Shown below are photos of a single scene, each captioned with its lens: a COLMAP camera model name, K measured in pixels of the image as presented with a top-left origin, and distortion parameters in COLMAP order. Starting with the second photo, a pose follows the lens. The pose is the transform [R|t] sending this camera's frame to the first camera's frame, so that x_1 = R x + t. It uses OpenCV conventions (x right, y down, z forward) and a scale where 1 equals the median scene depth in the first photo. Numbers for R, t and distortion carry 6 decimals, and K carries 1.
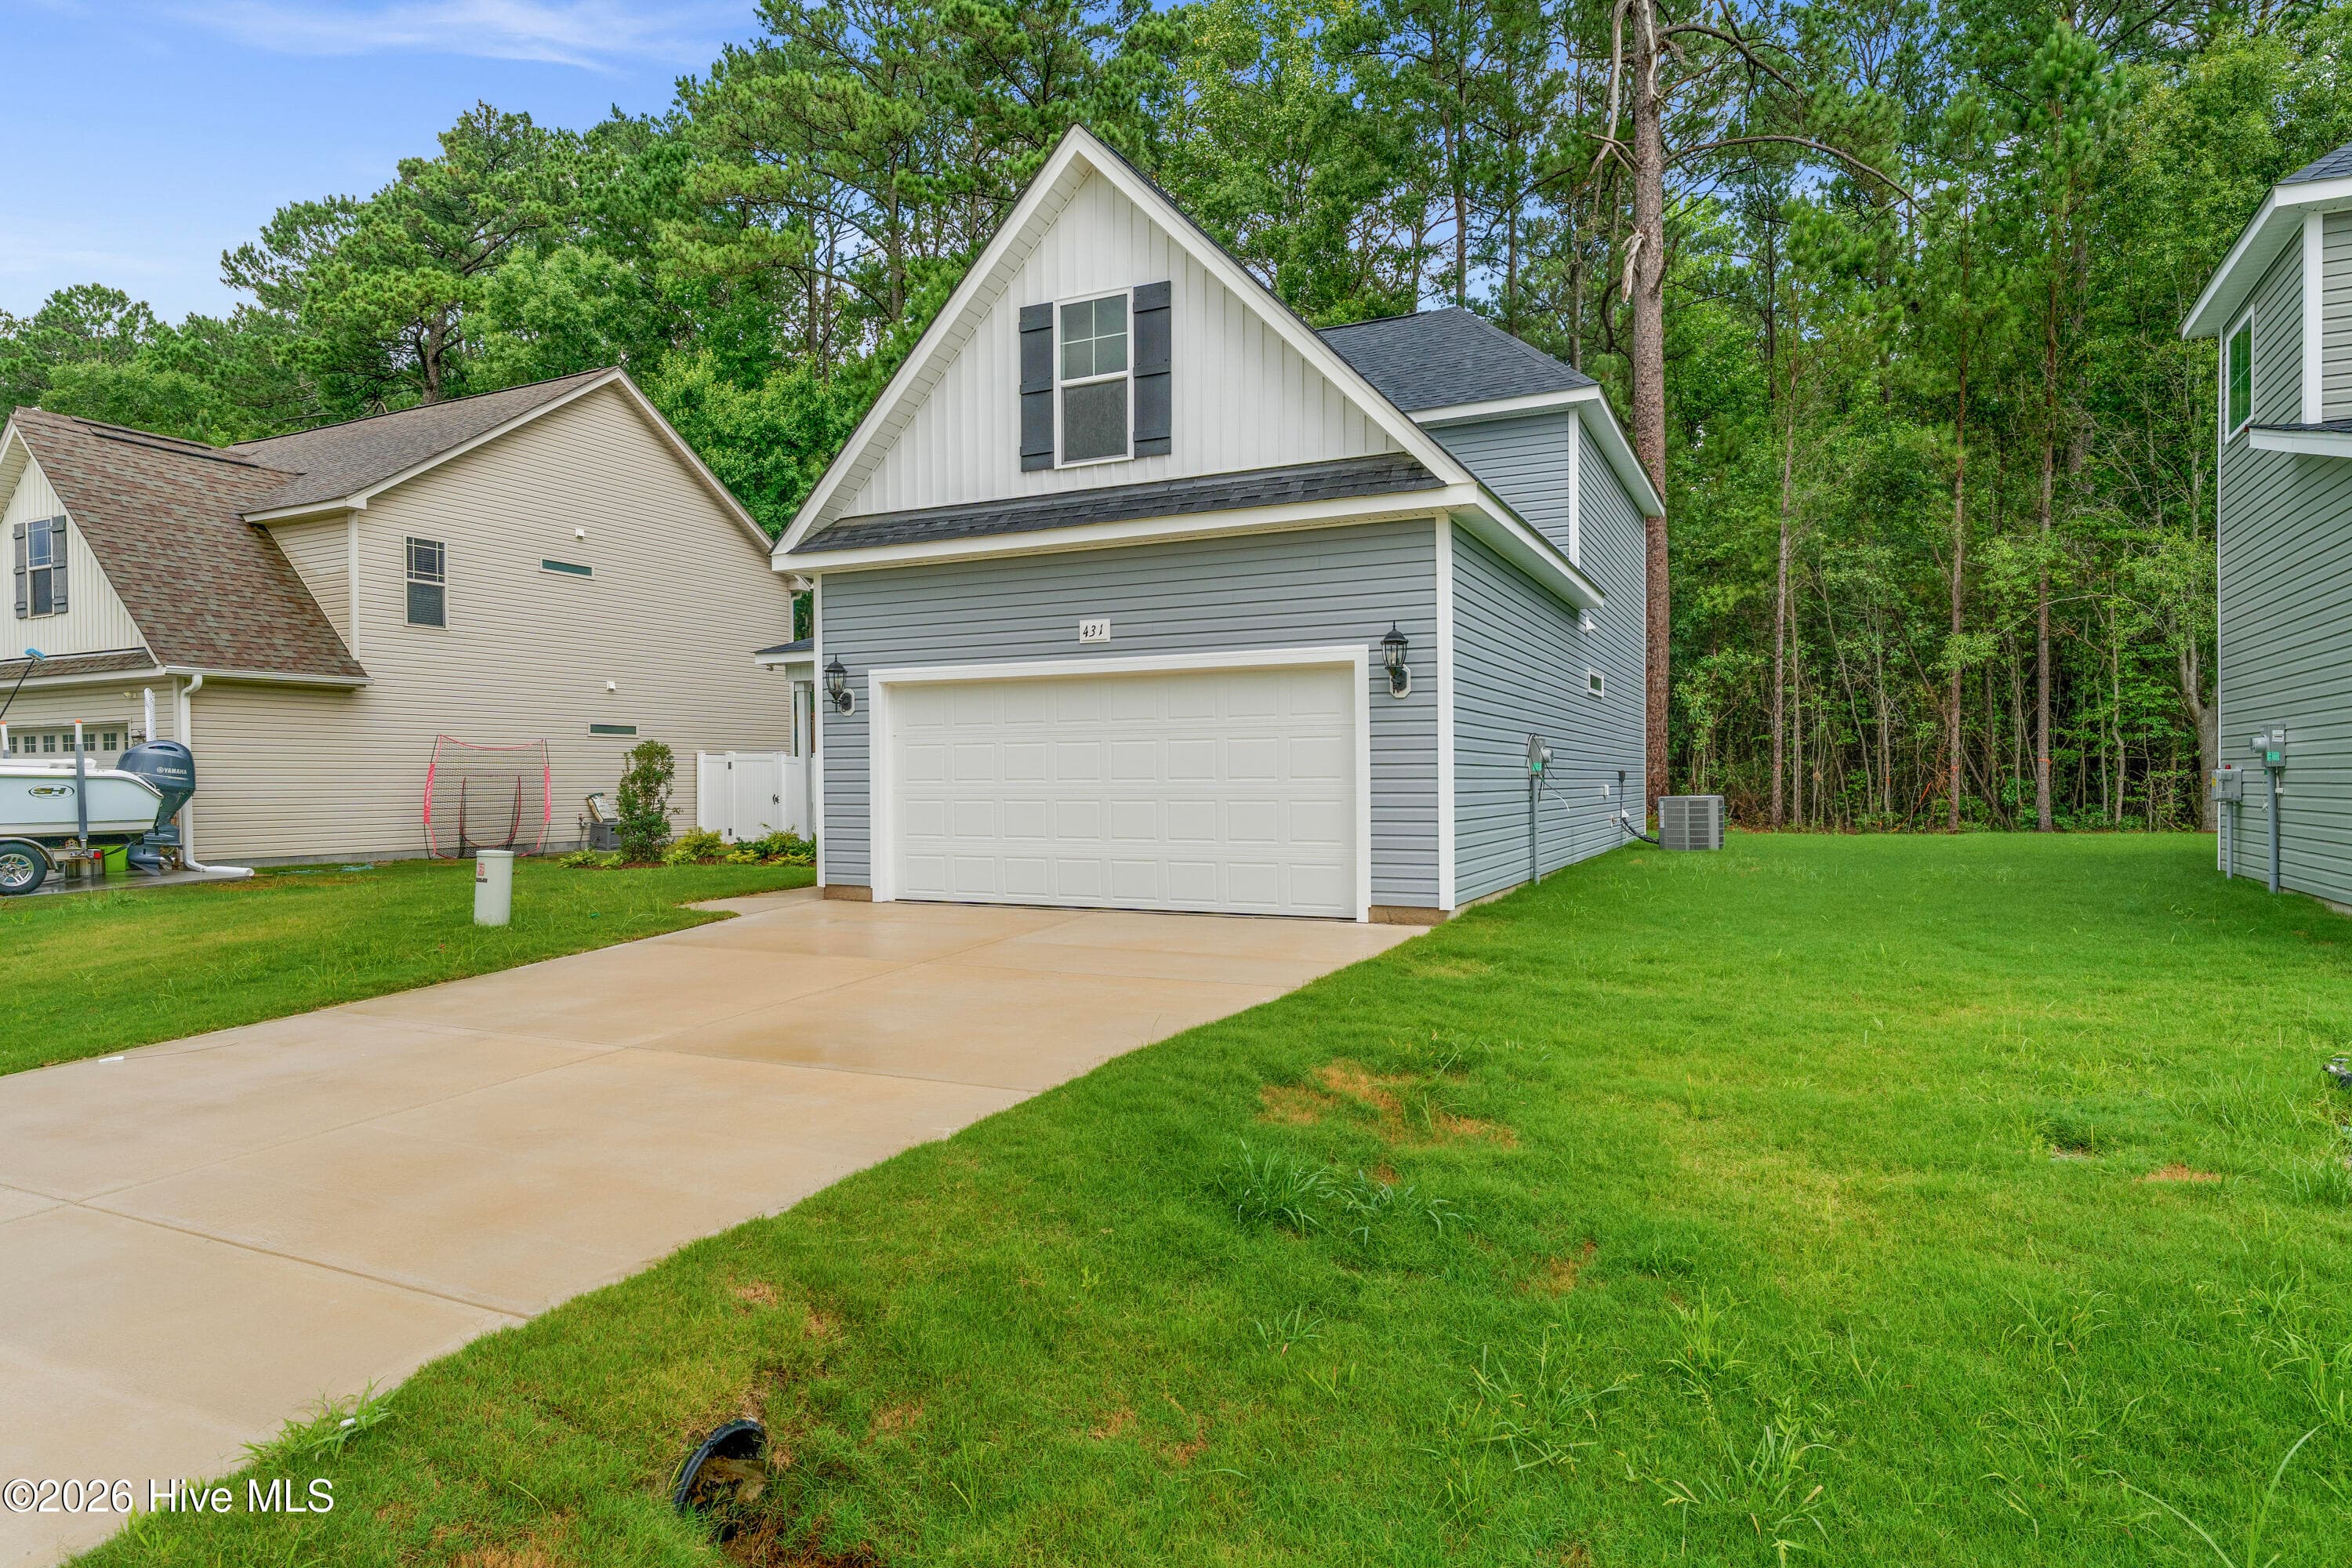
lens RADIAL K [[1318.6, 0, 1181.6], [0, 1318.6, 808.2], [0, 0, 1]] dist [0.000552, -0.001130]
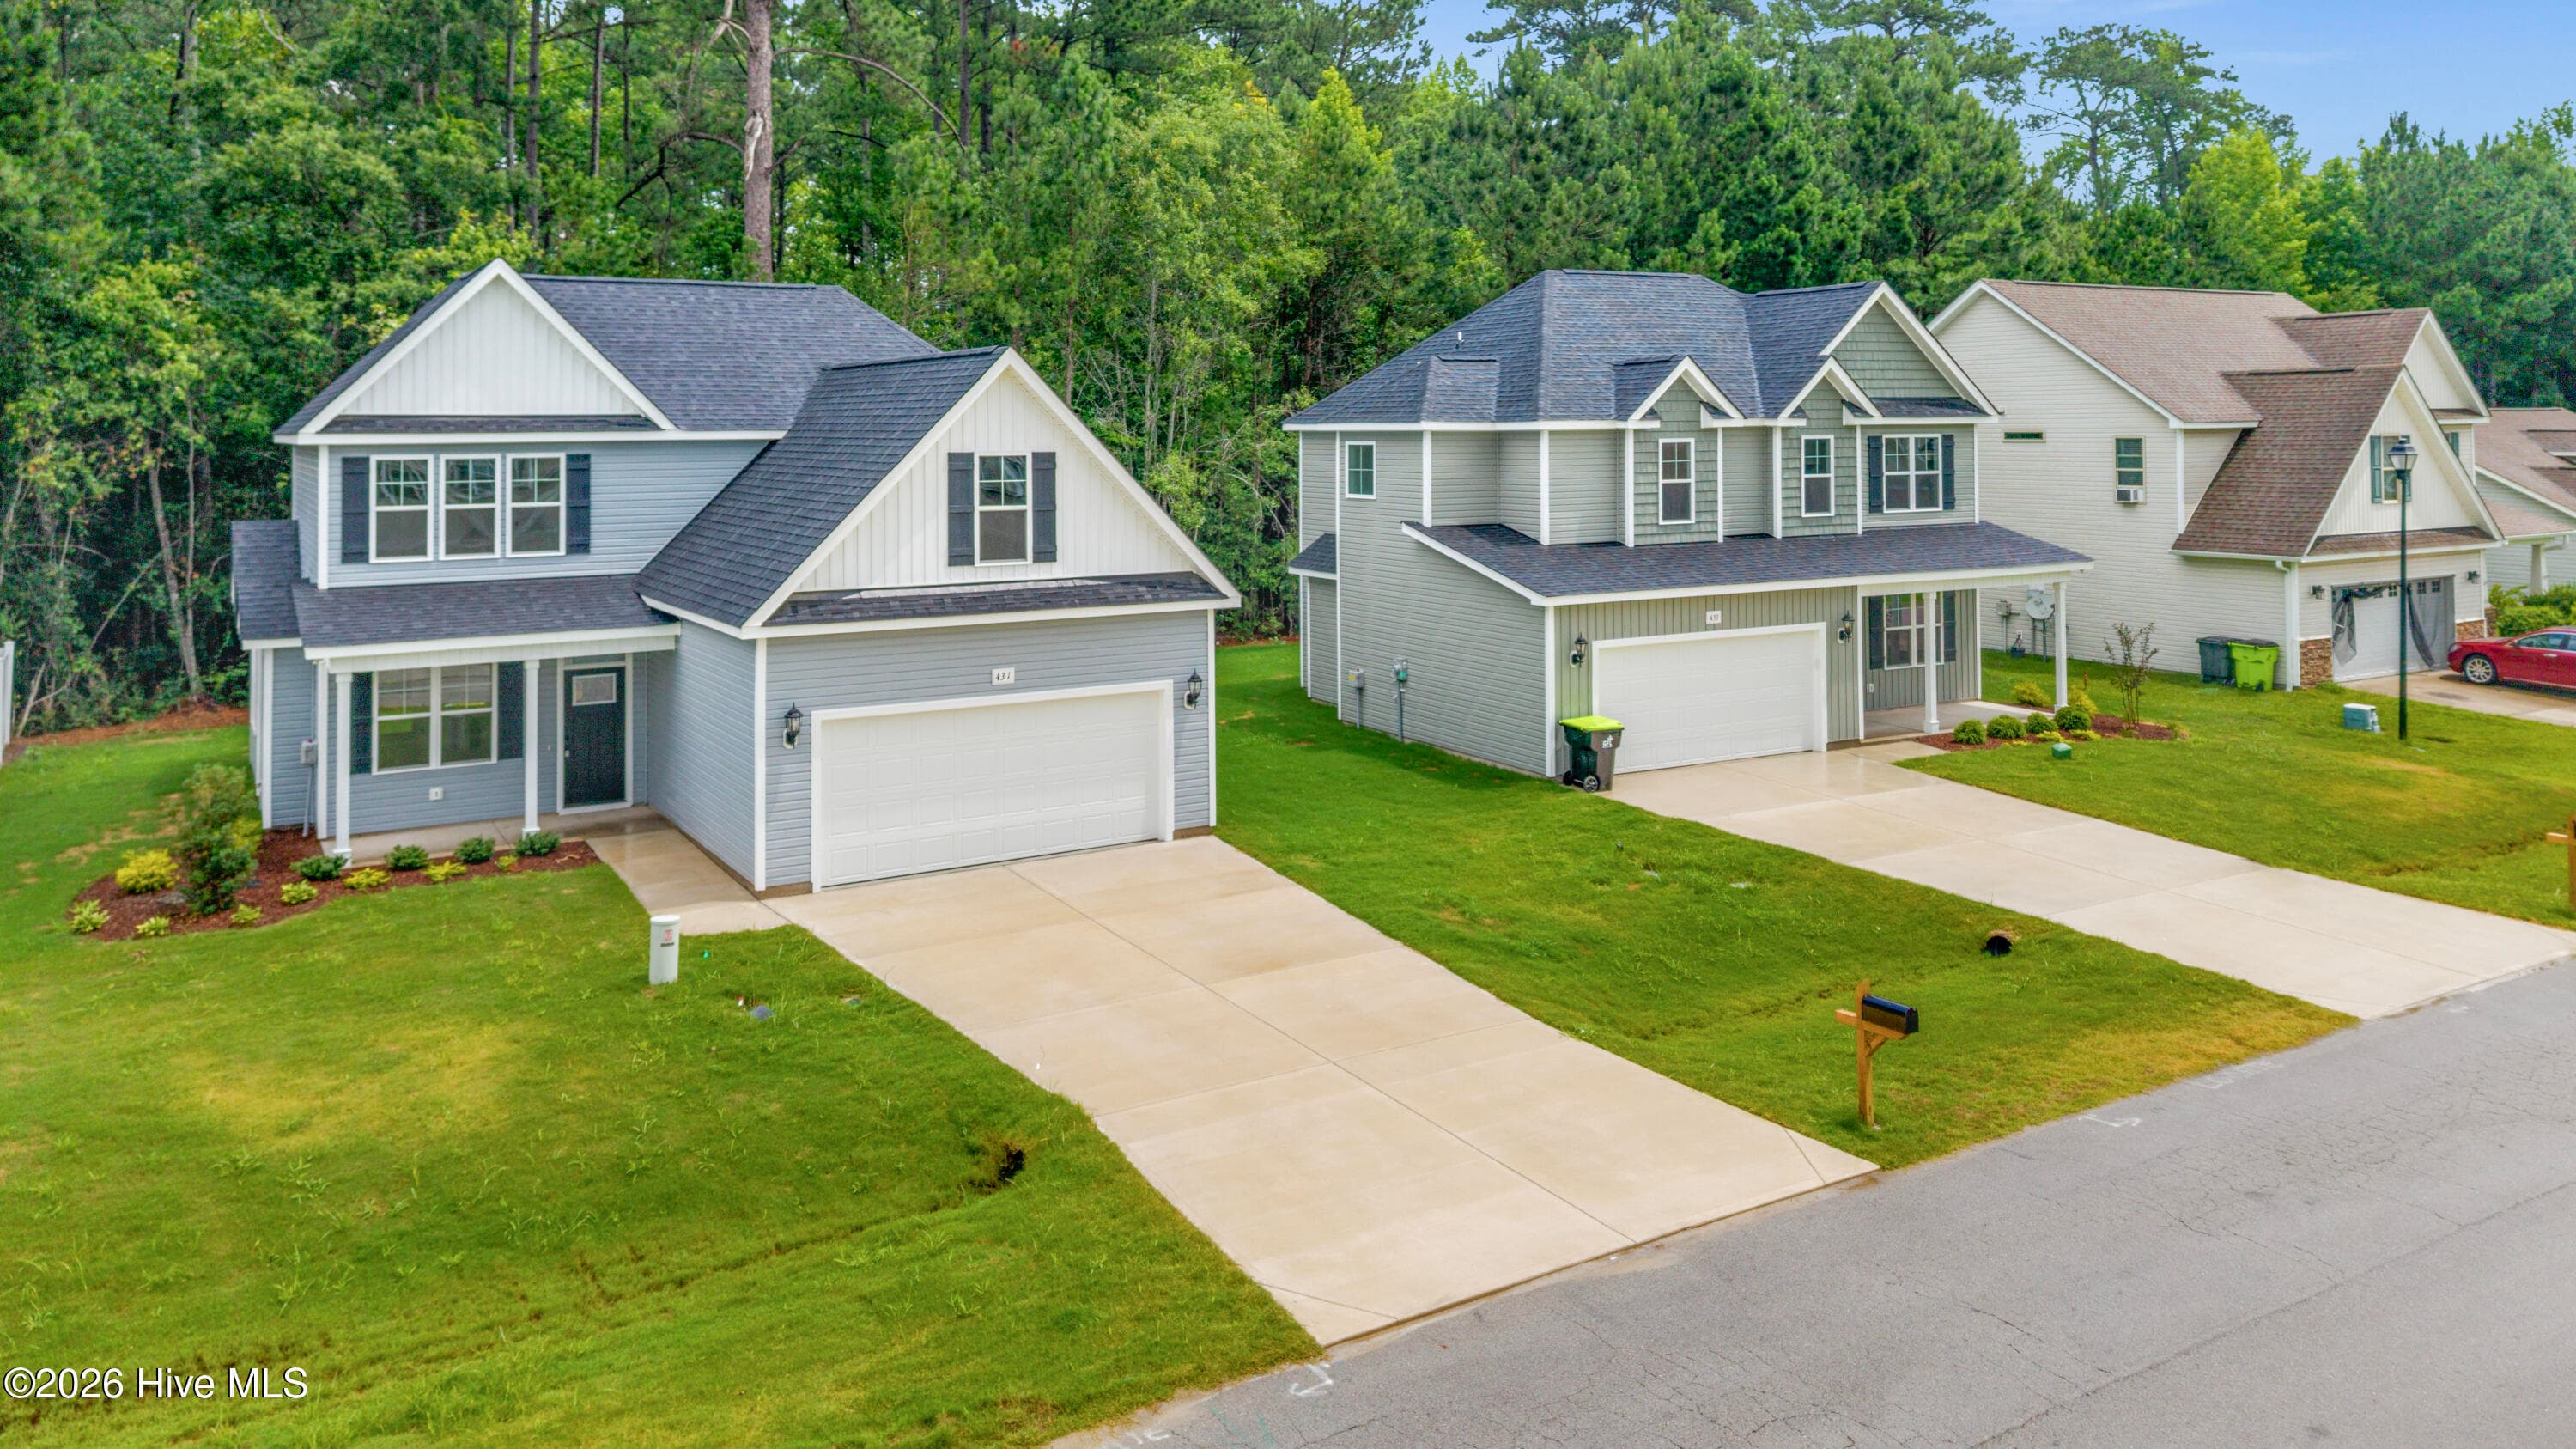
lens RADIAL K [[1802.8, 0, 1307.8], [0, 1802.8, 382.2], [0, 0, 1]] dist [0.024241, -0.023497]
pose [[0.537125, 0.022893, 0.843192, -1.318138], [0.017481, 0.999115, -0.038262, -0.313066], [-0.843321, 0.035291, 0.536250, -0.326067]]
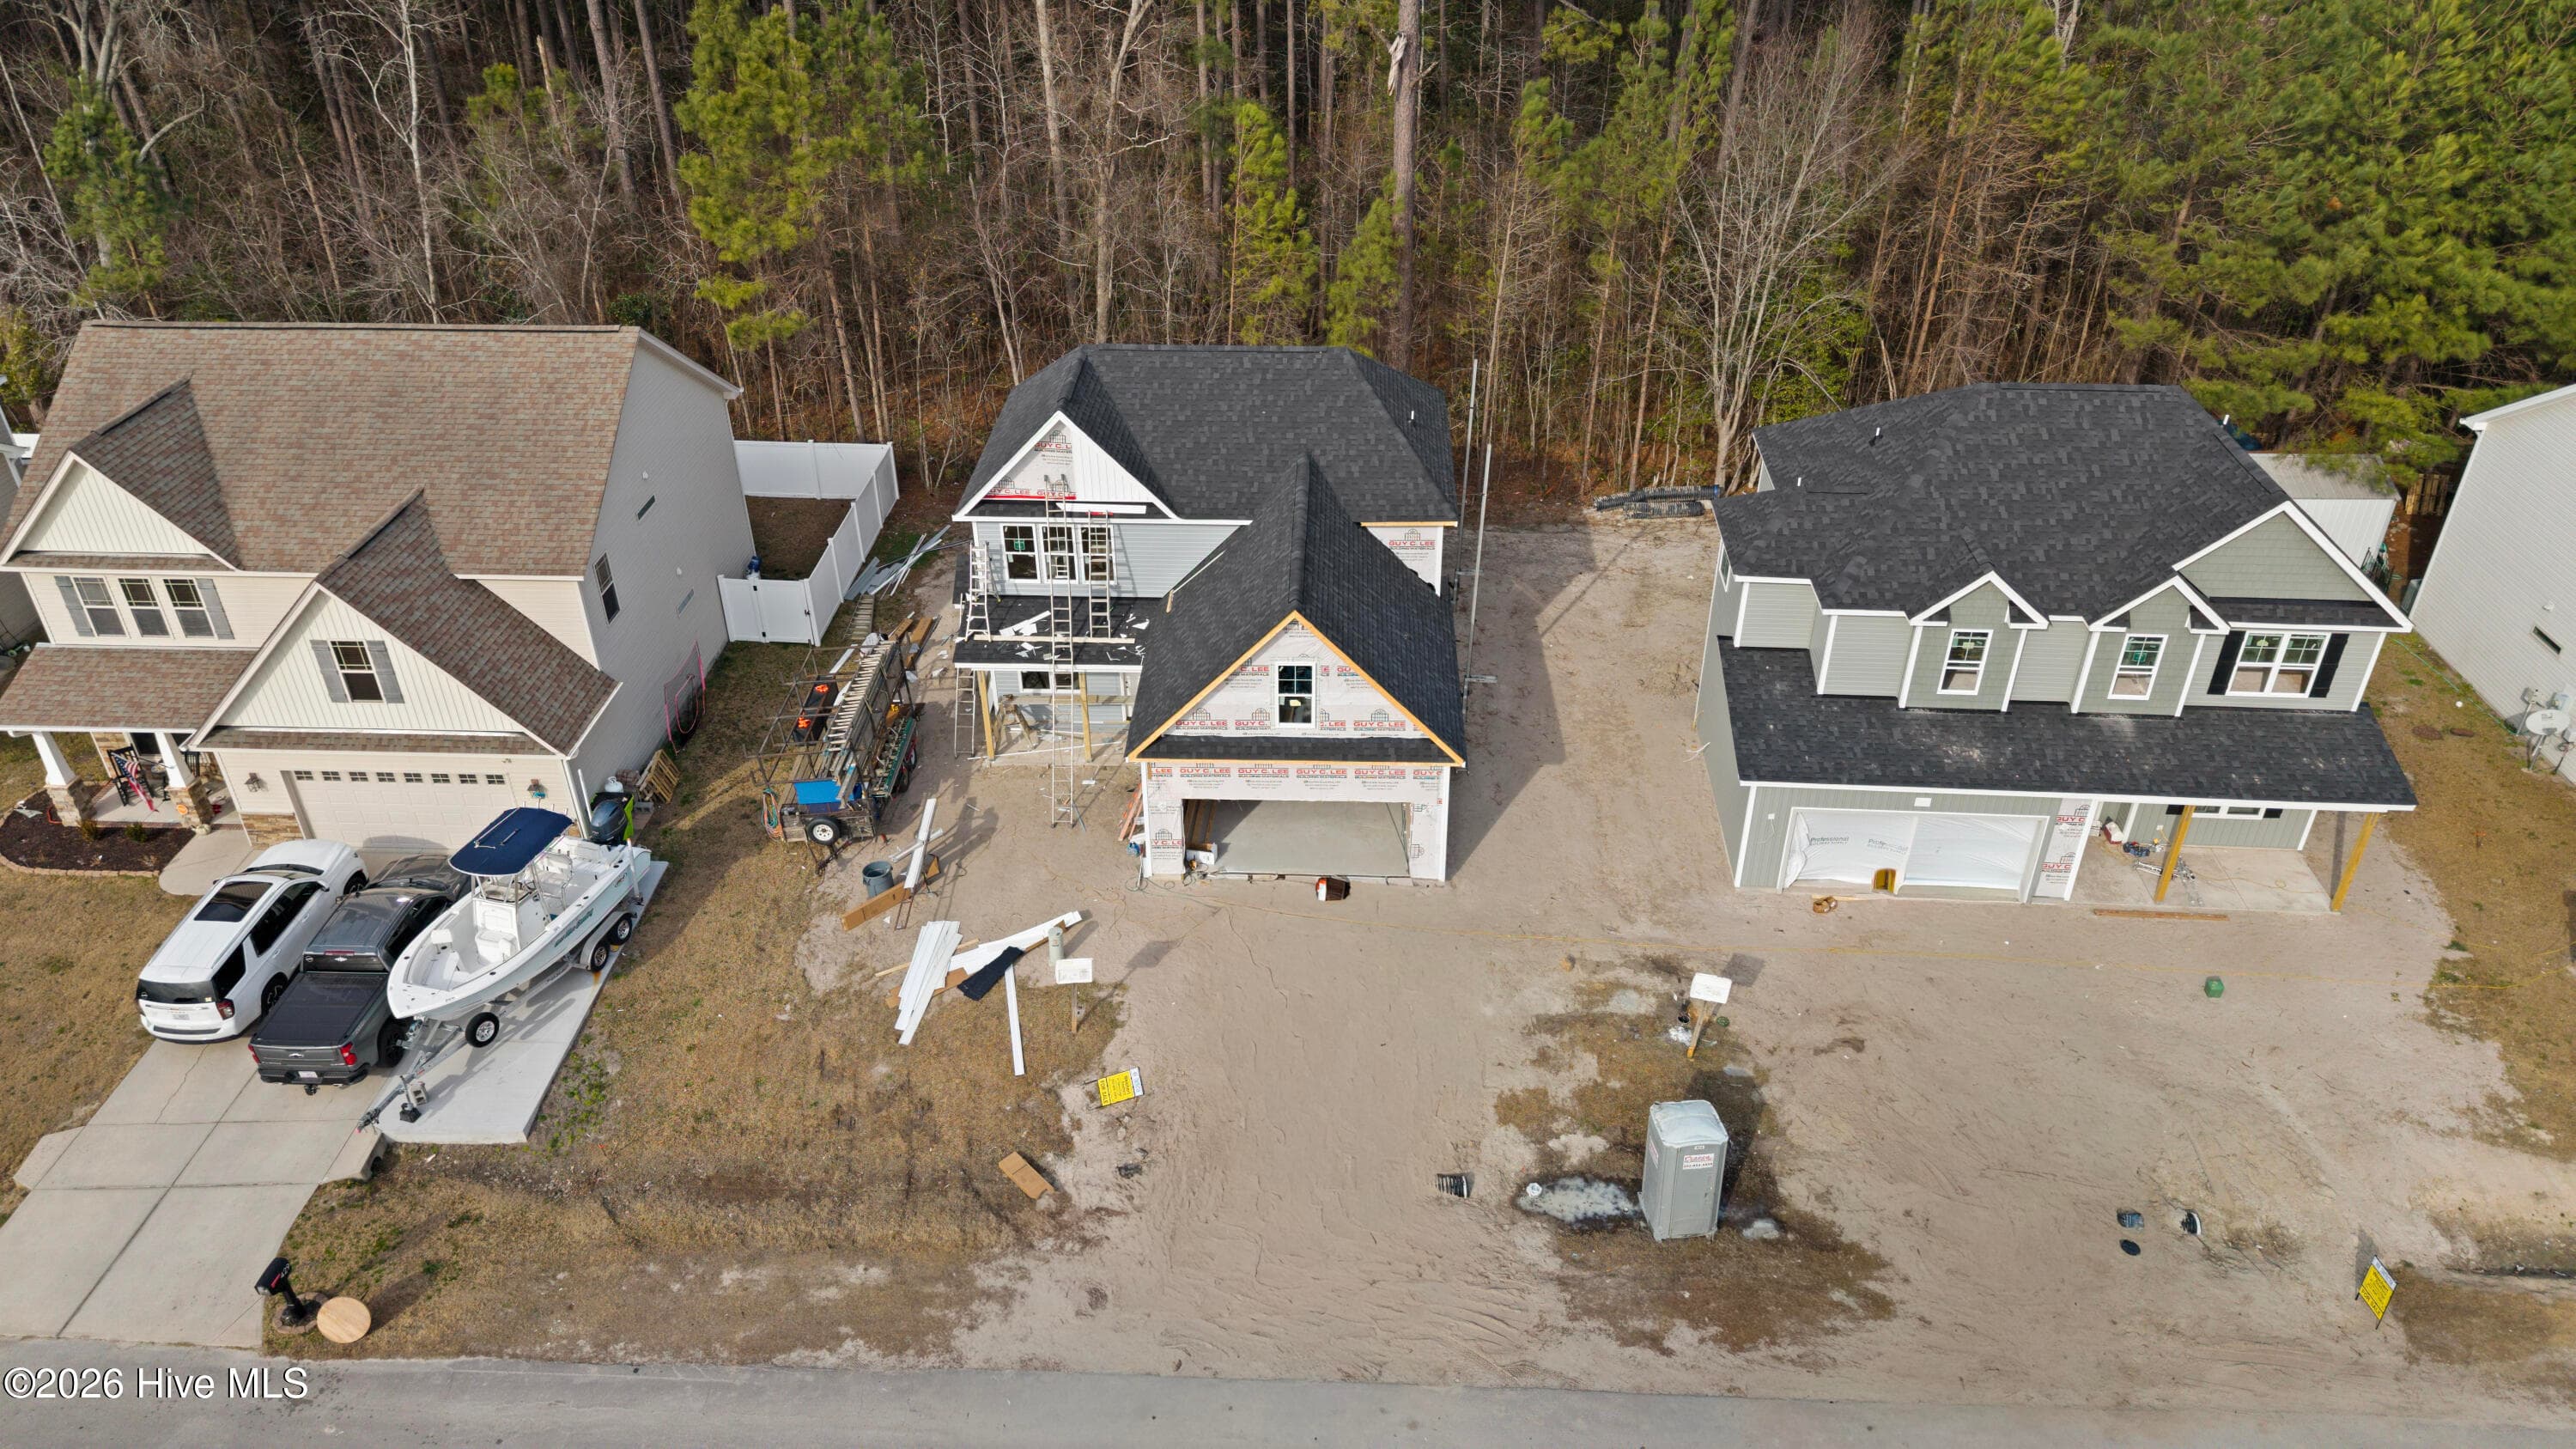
lens RADIAL K [[1712.7, 0, 1292.8], [0, 1712.7, 727.8], [0, 0, 1]] dist [0.006727, -0.003420]
pose [[0.915268, -0.216611, 0.339653, -0.878569], [0.008080, 0.852837, 0.522115, -1.475587], [-0.402765, -0.475131, 0.782324, -1.072720]]
